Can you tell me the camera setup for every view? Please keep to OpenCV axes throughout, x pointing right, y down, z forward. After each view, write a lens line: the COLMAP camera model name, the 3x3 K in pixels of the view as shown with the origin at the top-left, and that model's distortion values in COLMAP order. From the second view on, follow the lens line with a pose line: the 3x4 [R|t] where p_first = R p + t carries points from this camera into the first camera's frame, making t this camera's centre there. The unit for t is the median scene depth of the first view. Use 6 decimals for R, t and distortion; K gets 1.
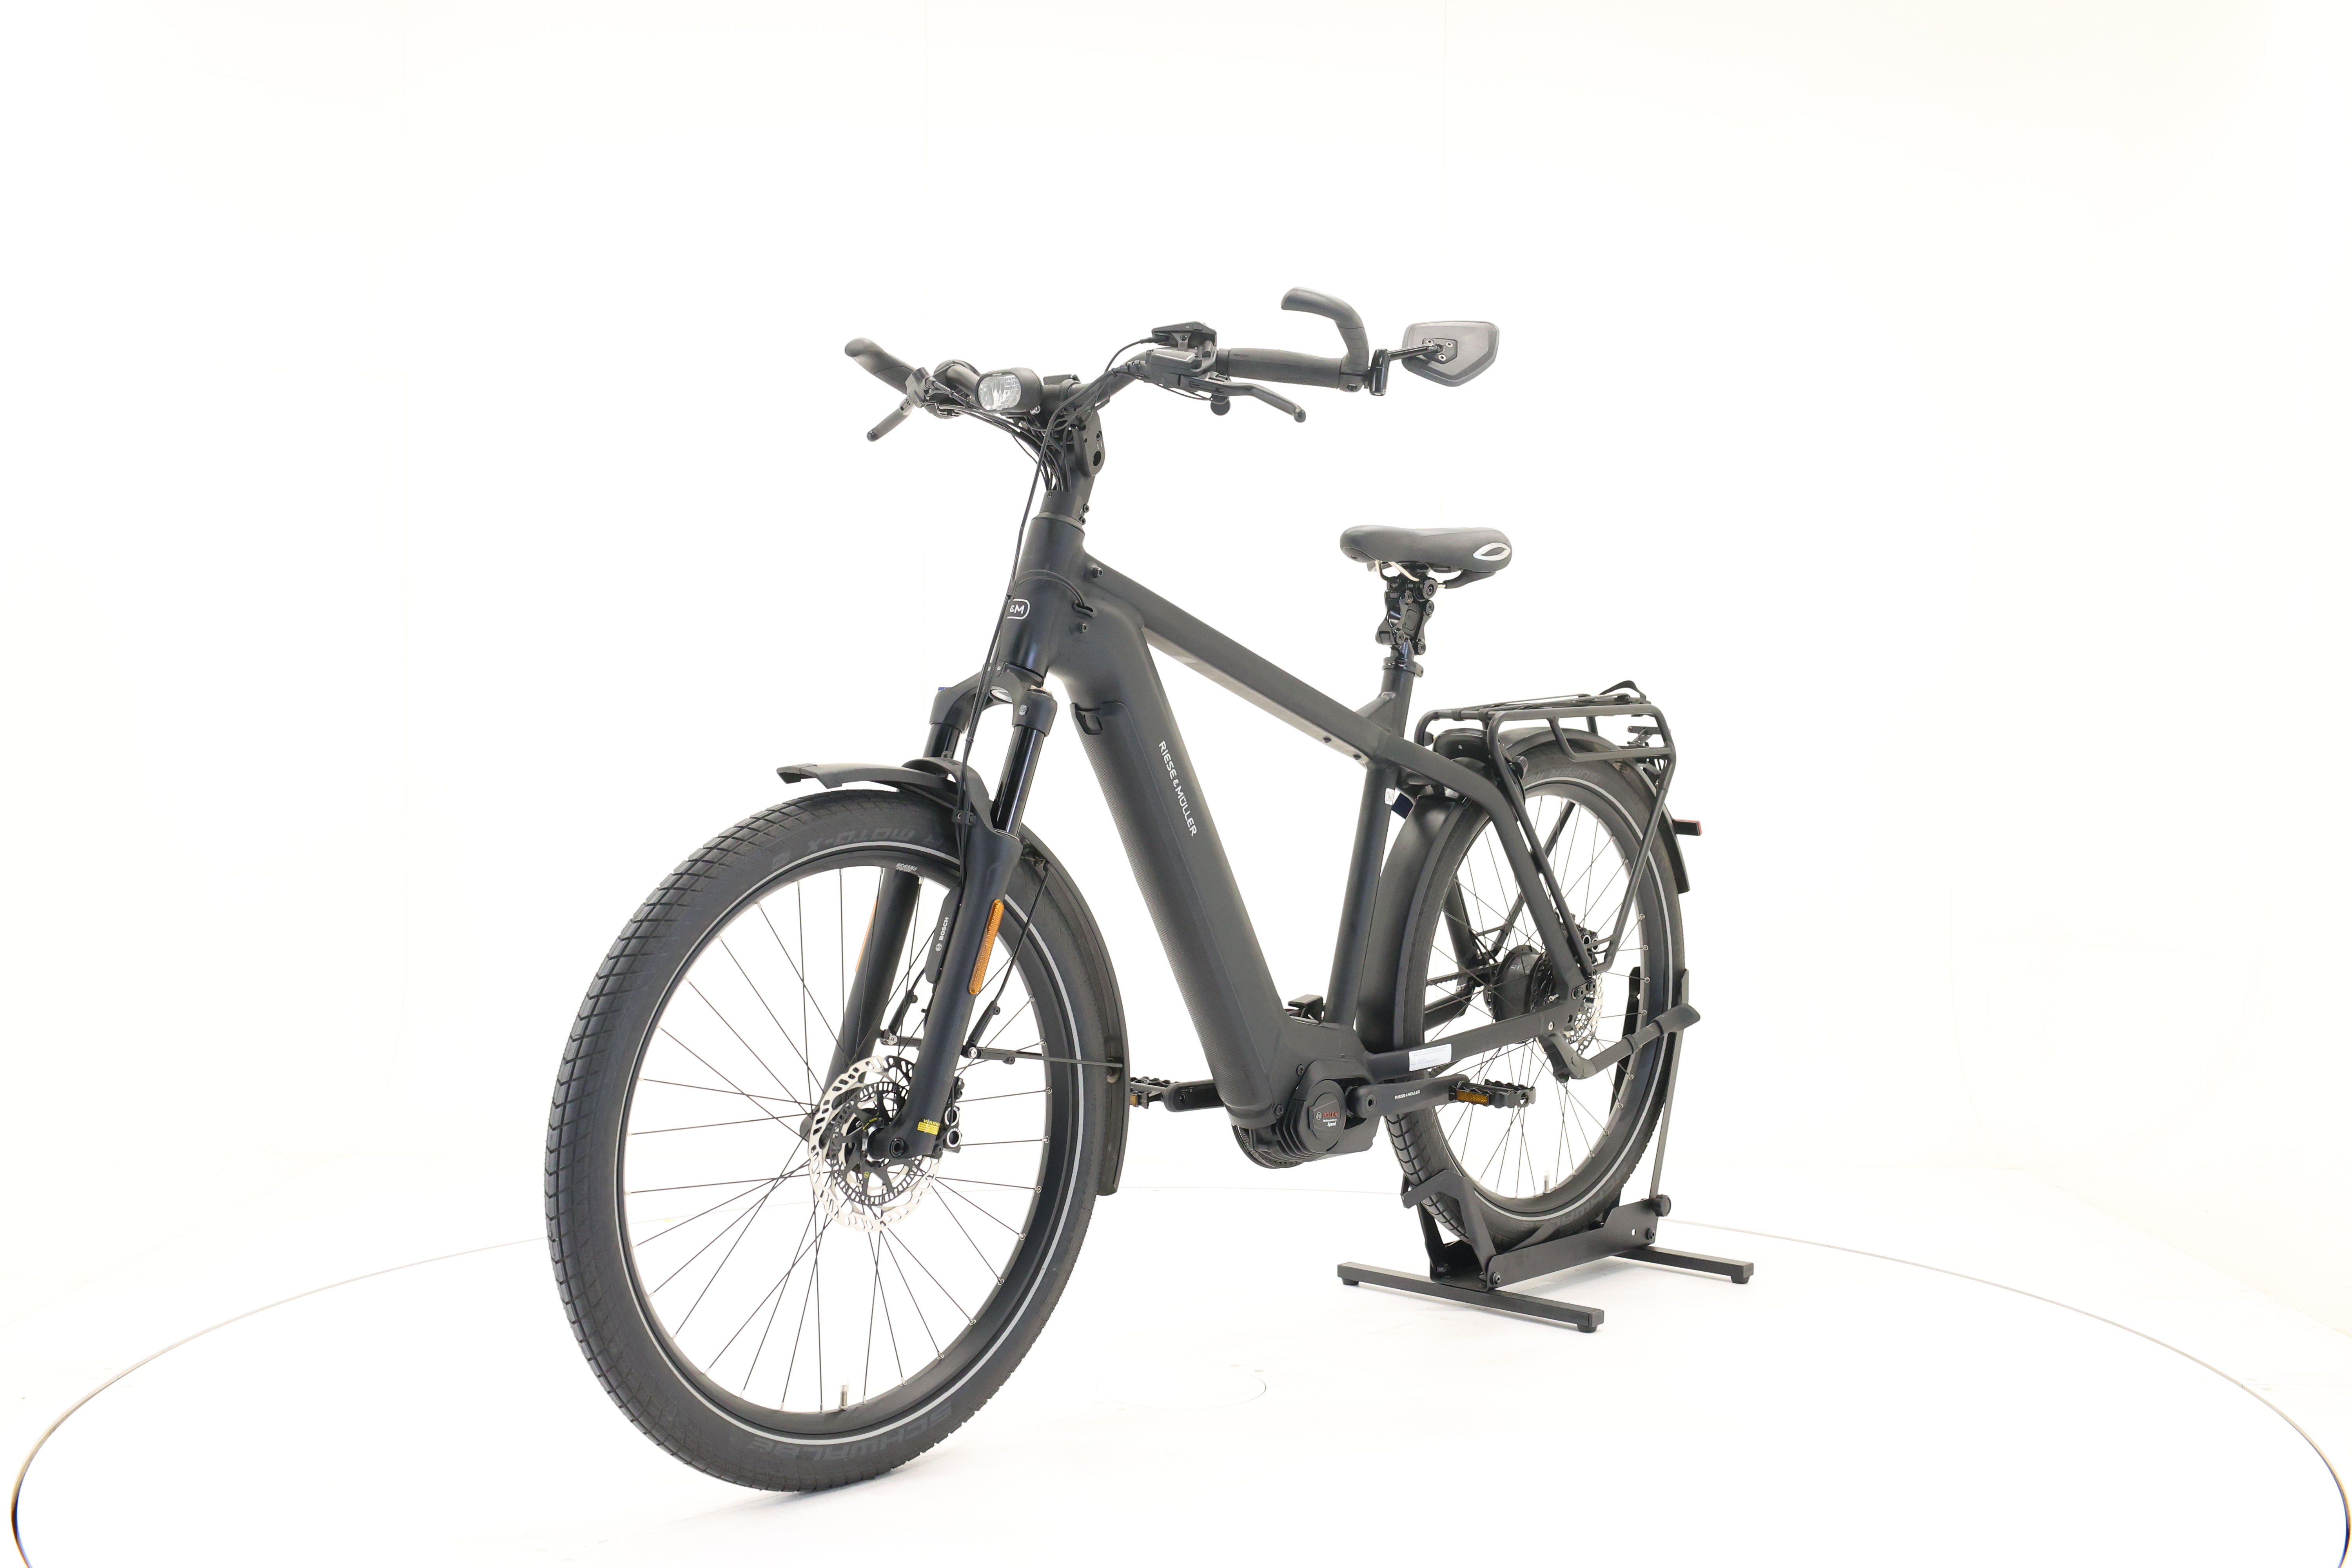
lens RADIAL K [[2531.0, 0, 1175.6], [0, 2531.0, 780.9], [0, 0, 1]] dist [-0.012877, 0.000000]
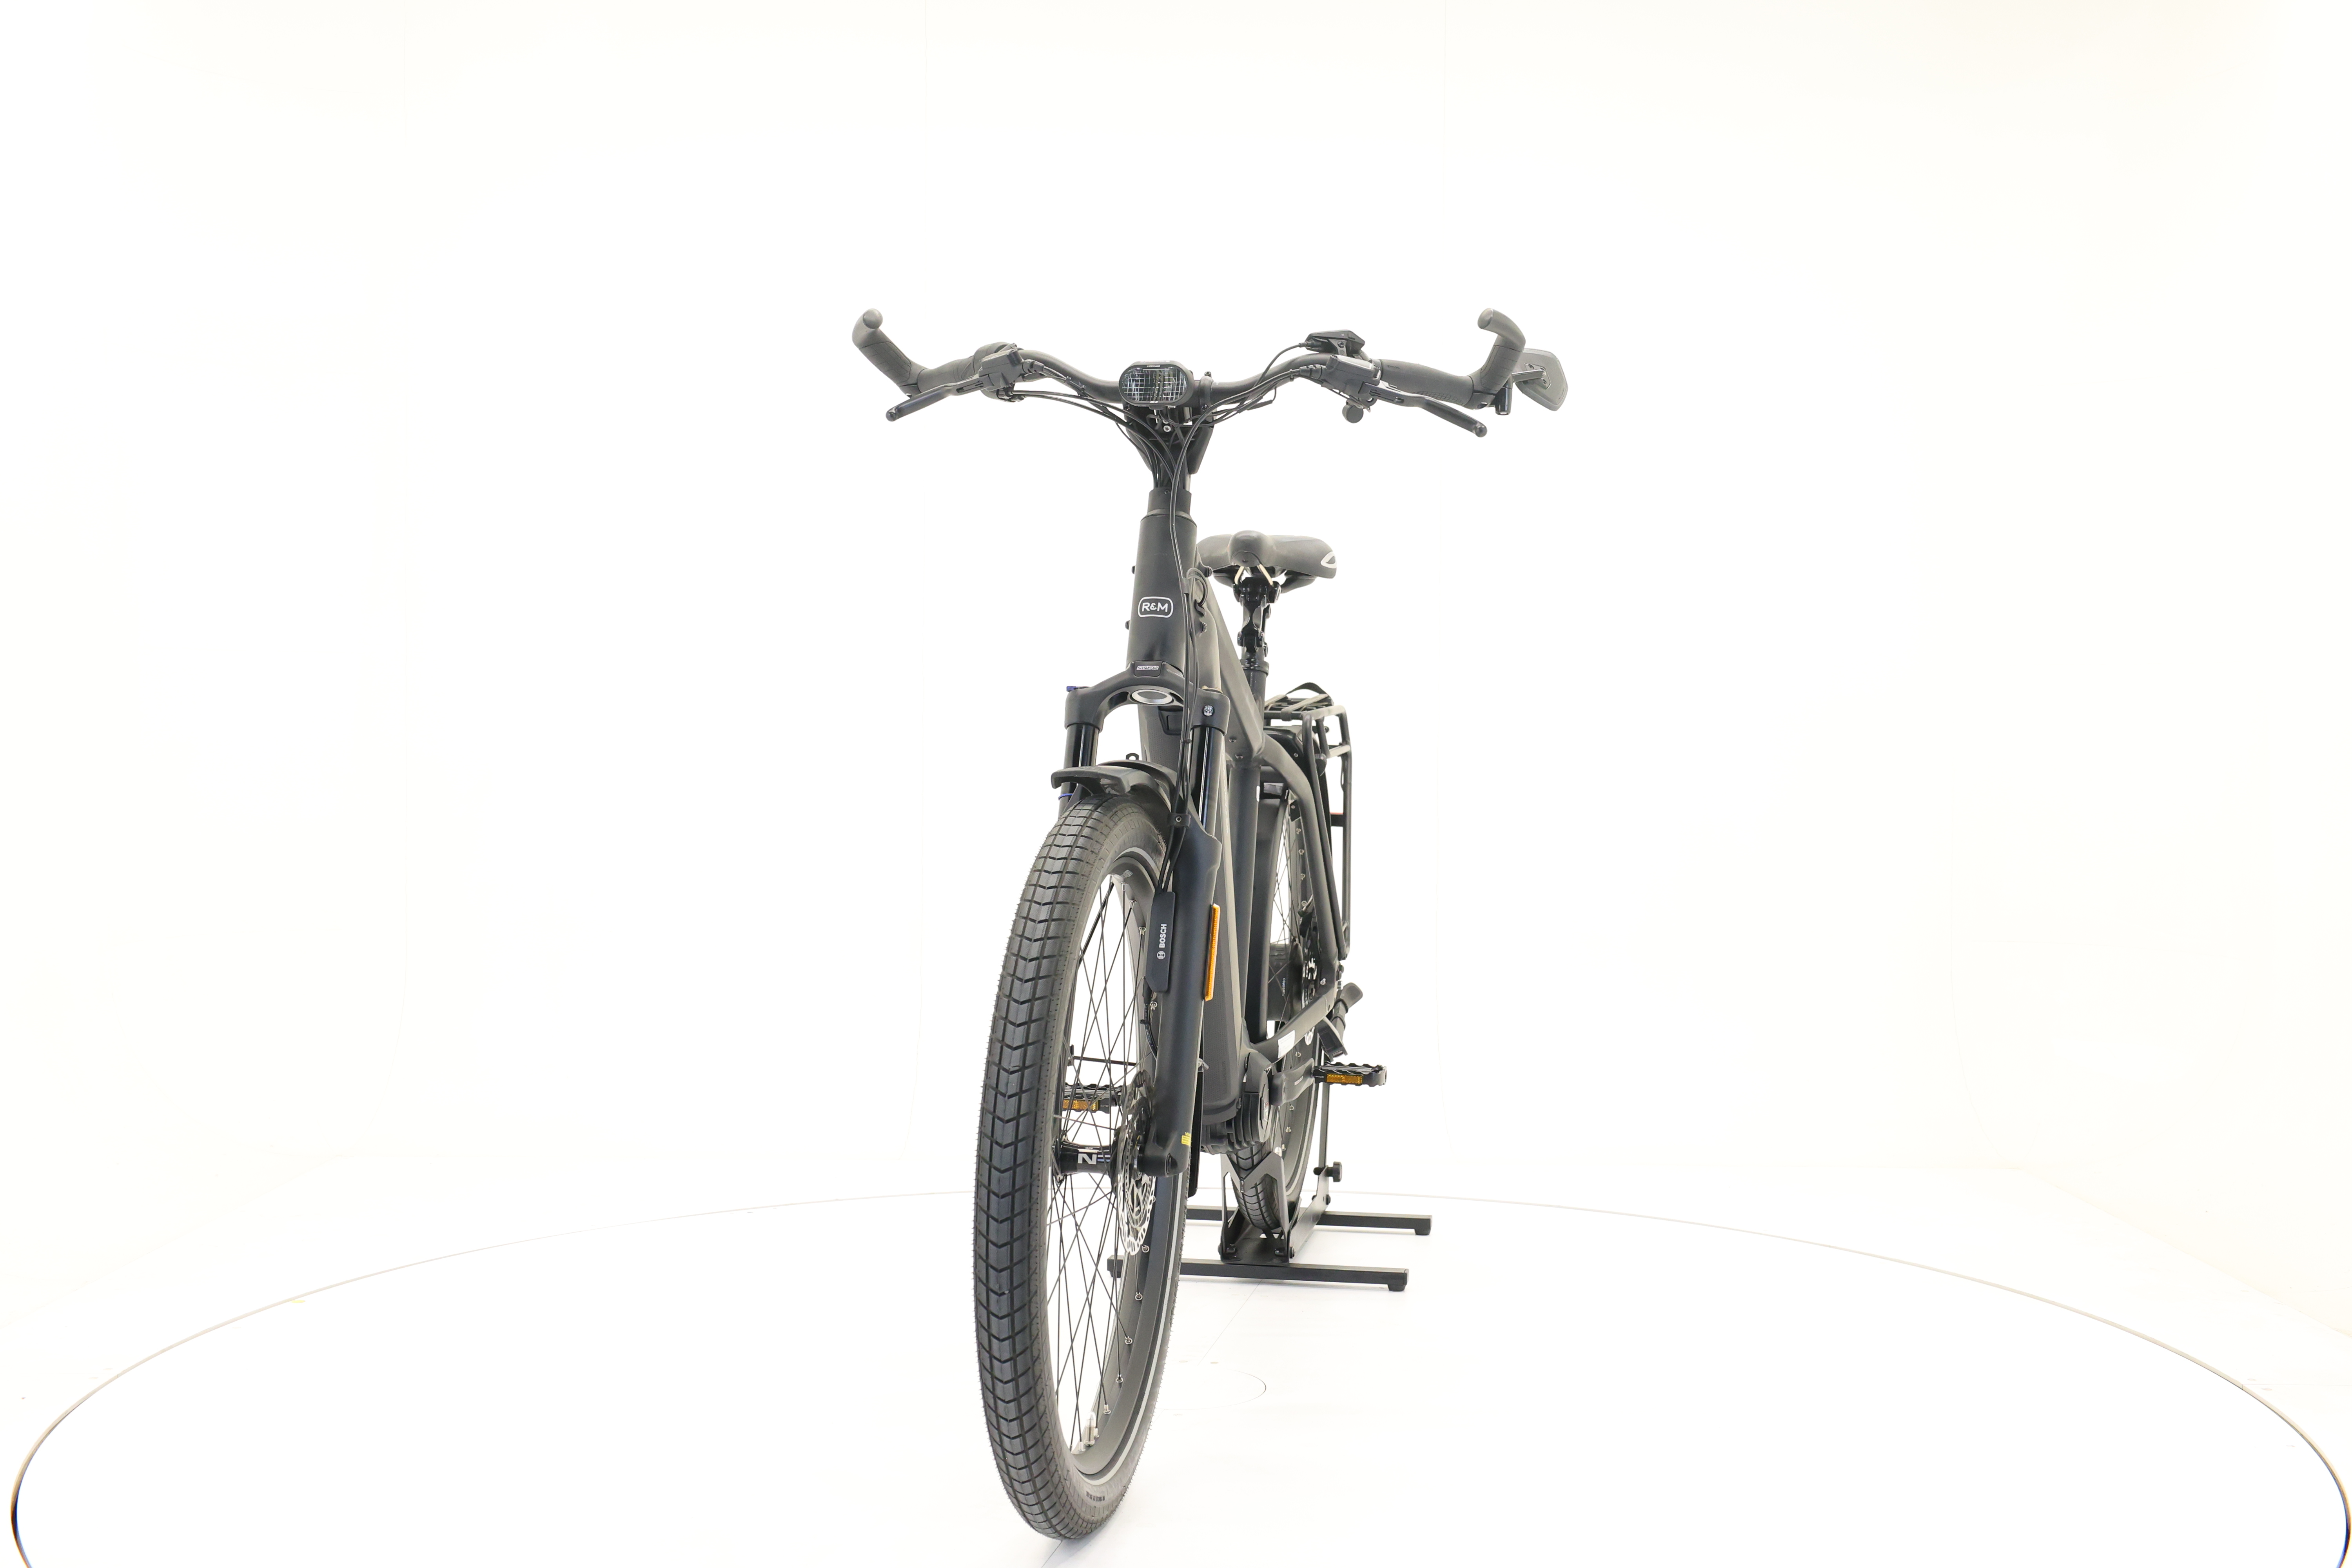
lens RADIAL K [[2531.0, 0, 1188.6], [0, 2531.0, 781.8], [0, 0, 1]] dist [-0.012877, 0.000000]
pose [[0.846869, -0.012340, 0.531658, -0.538600], [0.010907, 0.999923, 0.005834, -0.005643], [-0.531690, 0.000858, 0.846939, 0.155426]]
